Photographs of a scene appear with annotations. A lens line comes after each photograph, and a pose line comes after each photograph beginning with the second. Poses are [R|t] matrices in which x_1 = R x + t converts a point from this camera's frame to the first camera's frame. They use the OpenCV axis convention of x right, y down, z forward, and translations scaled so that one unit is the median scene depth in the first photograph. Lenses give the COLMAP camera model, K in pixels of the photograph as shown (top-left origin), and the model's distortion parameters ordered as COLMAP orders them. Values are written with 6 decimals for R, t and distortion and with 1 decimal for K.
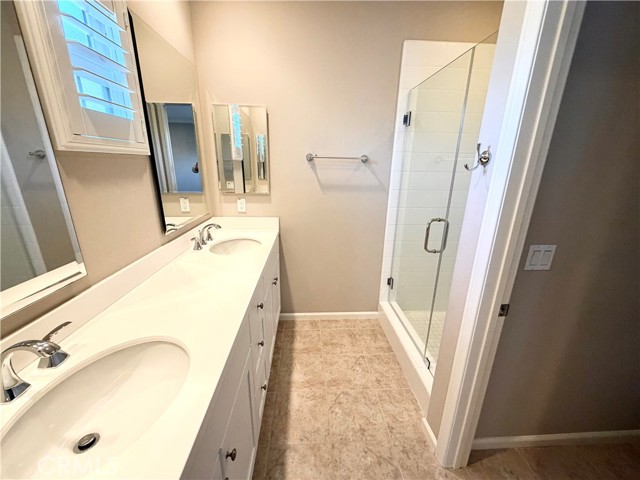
lens RADIAL K [[259.6, 0, 318.4], [0, 259.6, 243.0], [0, 0, 1]] dist [-0.000478, -0.000468]
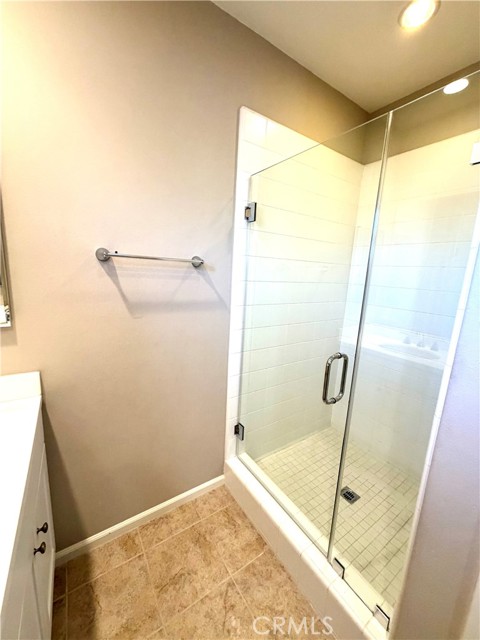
lens RADIAL K [[259.6, 0, 244.4], [0, 259.6, 319.7], [0, 0, 1]] dist [-0.000478, -0.000468]
pose [[0.857071, -0.067688, 0.510732, -0.064748], [0.113069, 0.991876, -0.058289, -0.123756], [-0.502637, 0.107706, 0.857762, 0.378311]]
